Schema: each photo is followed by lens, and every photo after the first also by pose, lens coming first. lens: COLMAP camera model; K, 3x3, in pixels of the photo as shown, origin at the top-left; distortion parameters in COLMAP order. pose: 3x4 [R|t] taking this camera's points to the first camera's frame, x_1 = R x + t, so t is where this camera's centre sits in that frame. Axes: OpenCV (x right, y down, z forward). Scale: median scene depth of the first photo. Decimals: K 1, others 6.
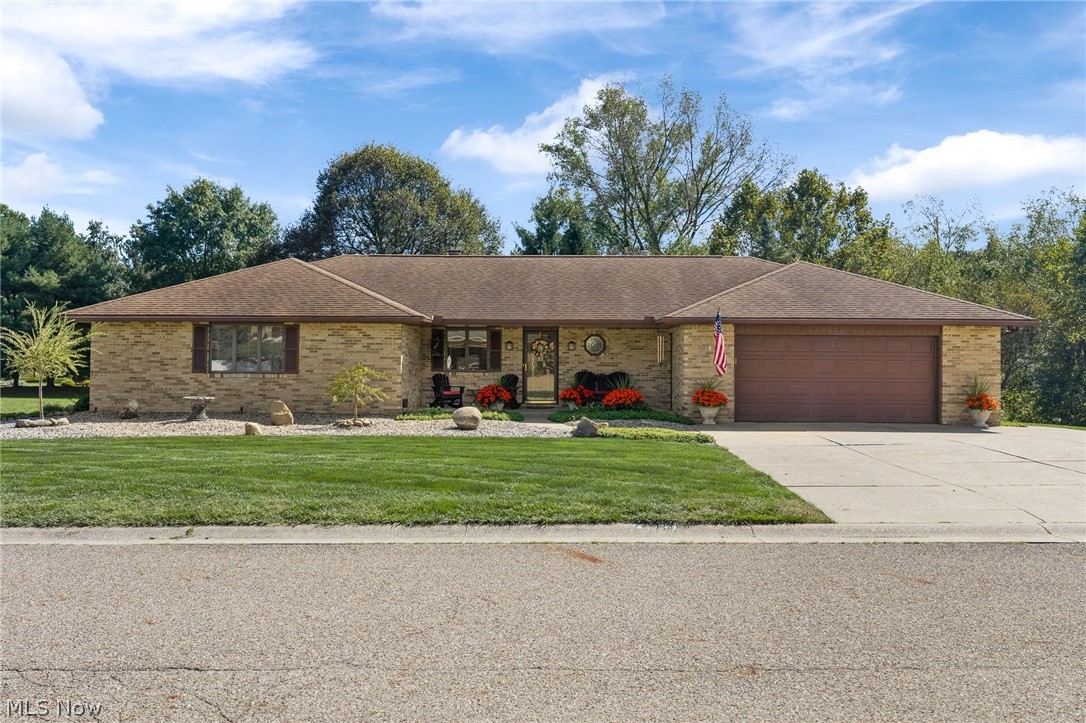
lens RADIAL K [[908.1, 0, 543.0], [0, 908.1, 361.5], [0, 0, 1]] dist [-0.005636, -0.006524]
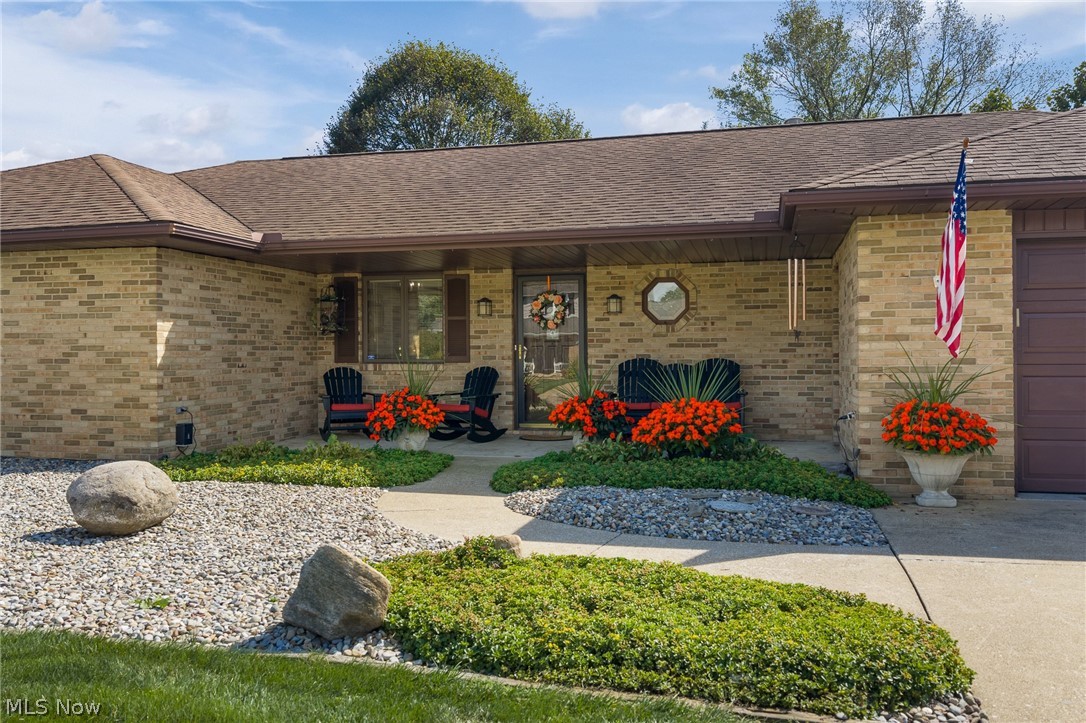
lens RADIAL K [[908.1, 0, 543.0], [0, 908.1, 361.5], [0, 0, 1]] dist [-0.005636, -0.006524]
pose [[0.973486, -0.011648, -0.228449, 0.111005], [0.010834, 0.999930, -0.004816, 0.015069], [0.228490, 0.002214, 0.973544, 0.599570]]
